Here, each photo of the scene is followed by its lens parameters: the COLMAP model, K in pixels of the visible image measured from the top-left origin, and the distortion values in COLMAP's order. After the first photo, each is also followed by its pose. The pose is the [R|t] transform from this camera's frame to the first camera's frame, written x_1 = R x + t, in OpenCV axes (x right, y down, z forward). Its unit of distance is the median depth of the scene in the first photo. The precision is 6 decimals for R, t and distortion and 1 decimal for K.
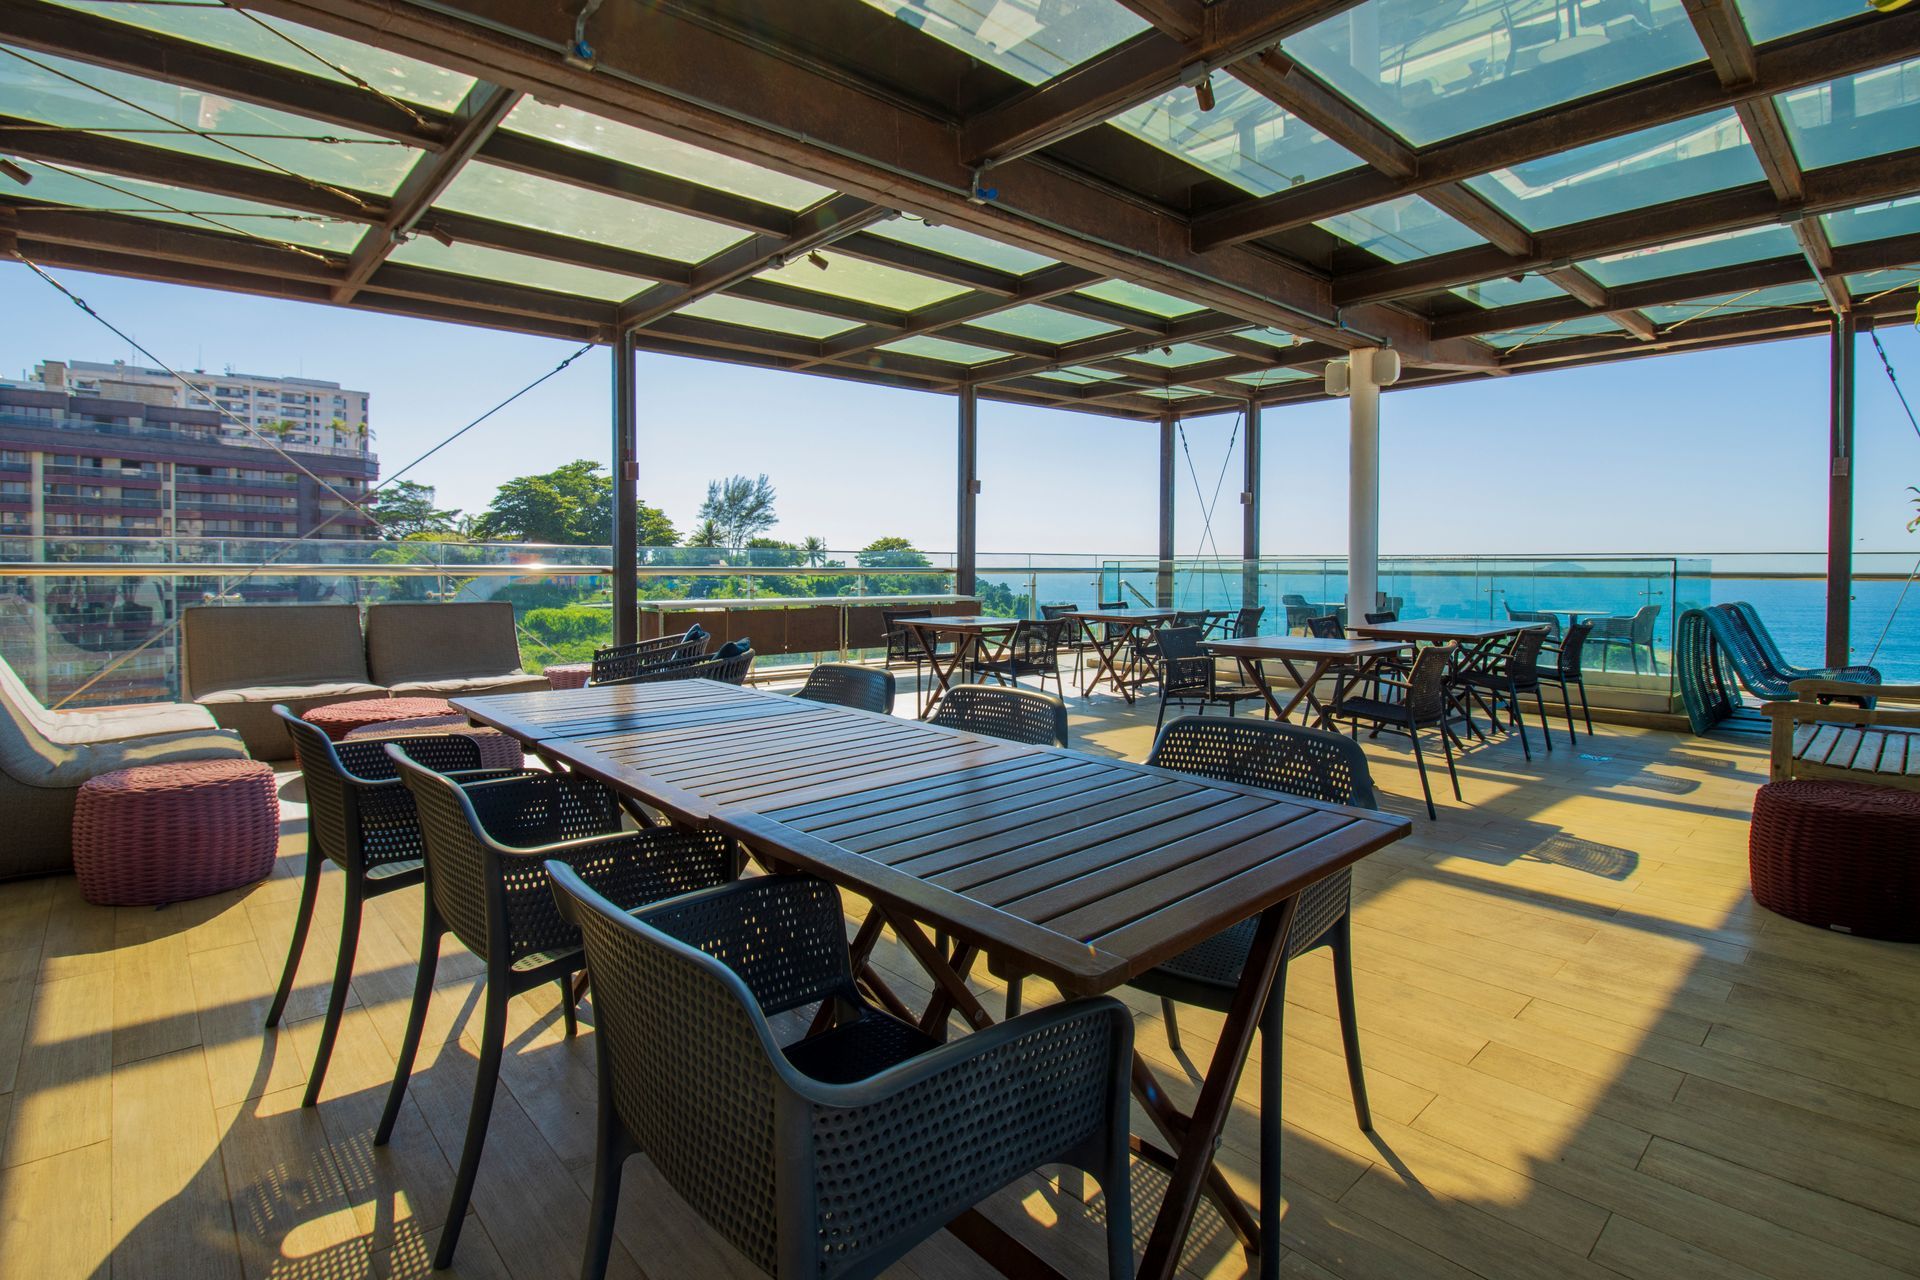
lens RADIAL K [[959.5, 0, 960.4], [0, 959.5, 589.7], [0, 0, 1]] dist [0.042312, -0.035655]
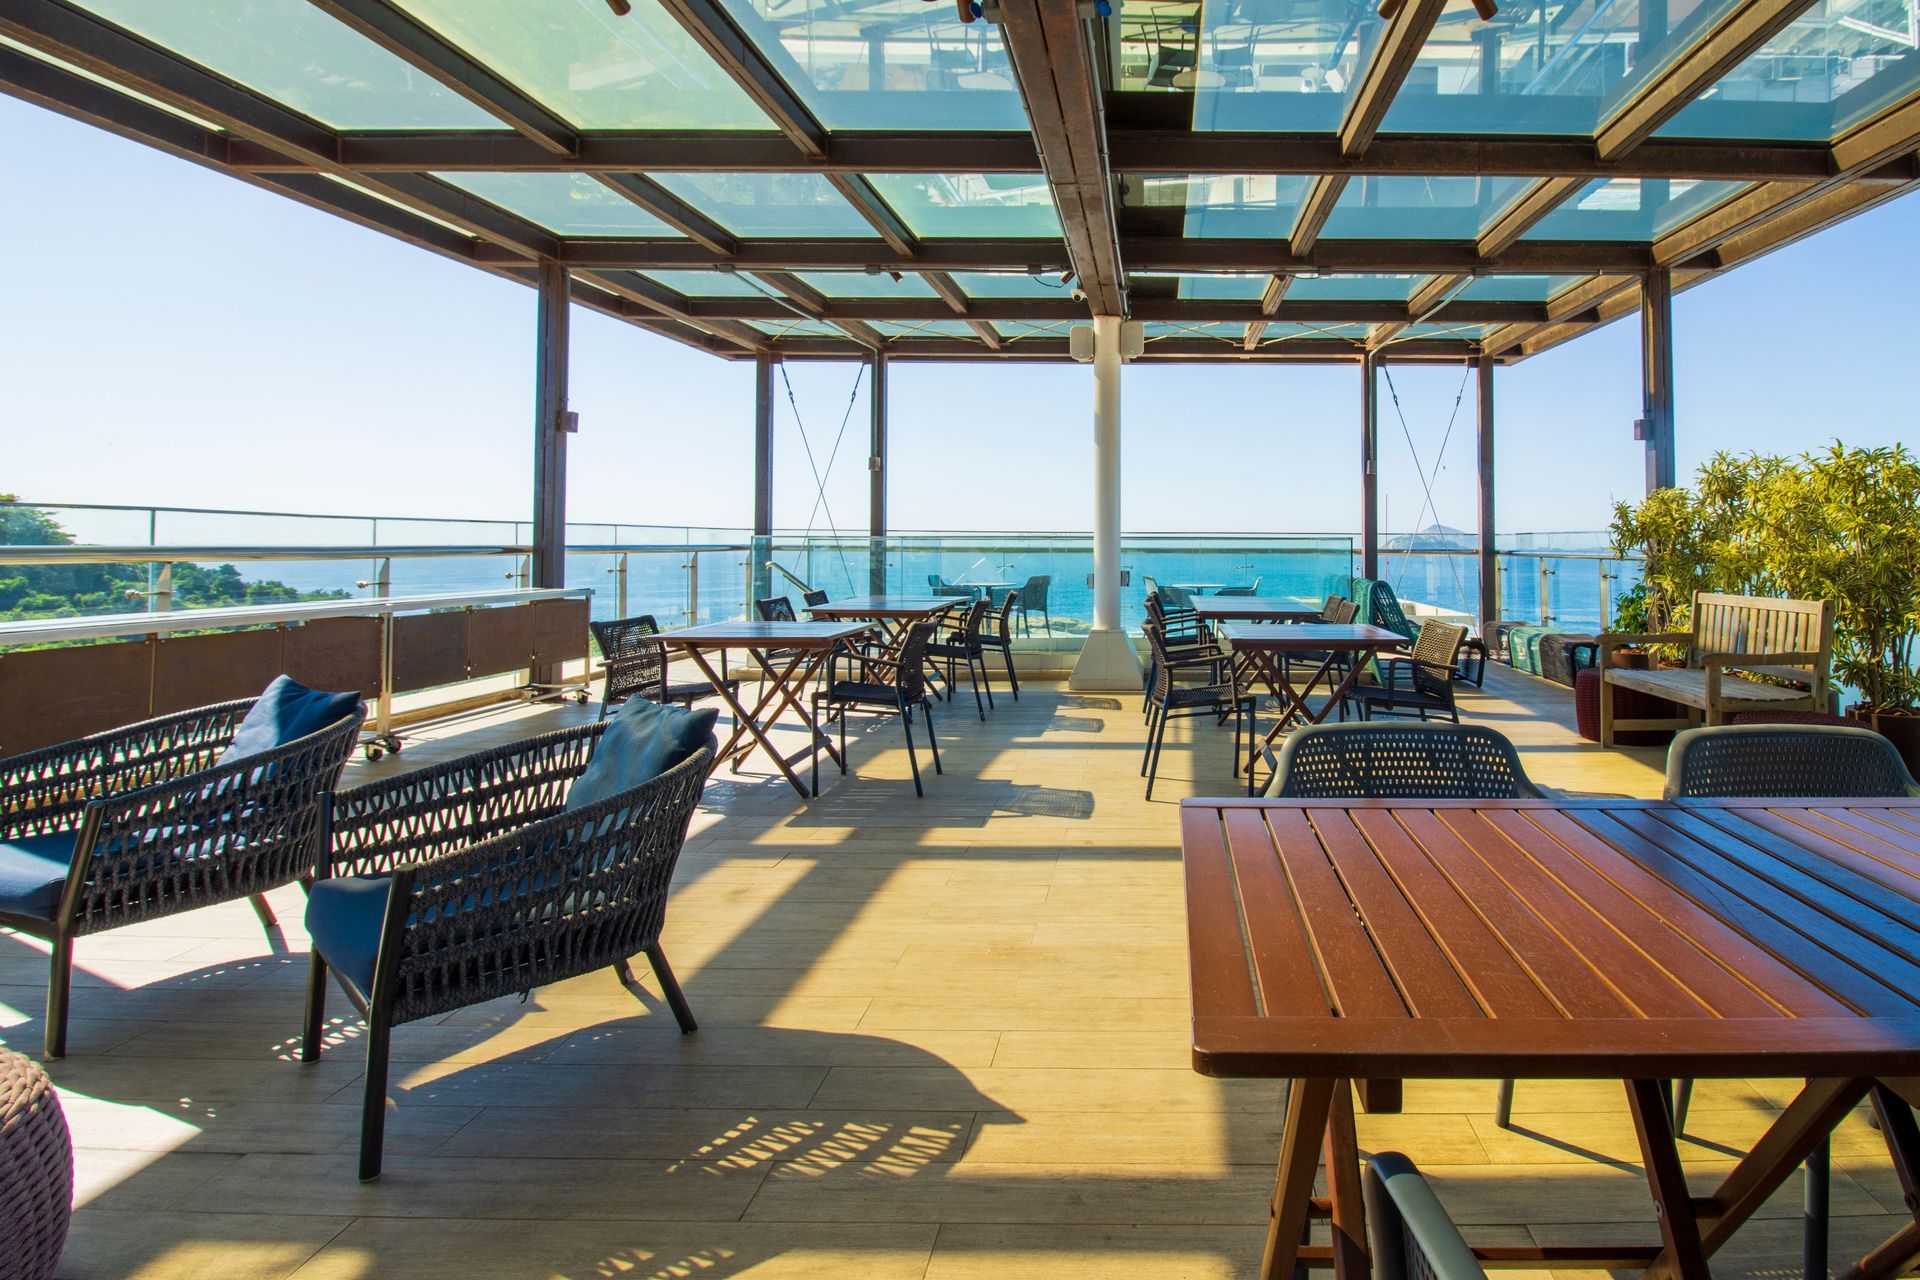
lens RADIAL K [[992.6, 0, 960.0], [0, 992.6, 498.3], [0, 0, 1]] dist [-0.004942, -0.000291]
pose [[0.670352, 0.031699, 0.741366, -0.301432], [0.016591, 0.998197, -0.057682, -0.011260], [-0.741858, 0.050967, 0.668617, 0.345855]]
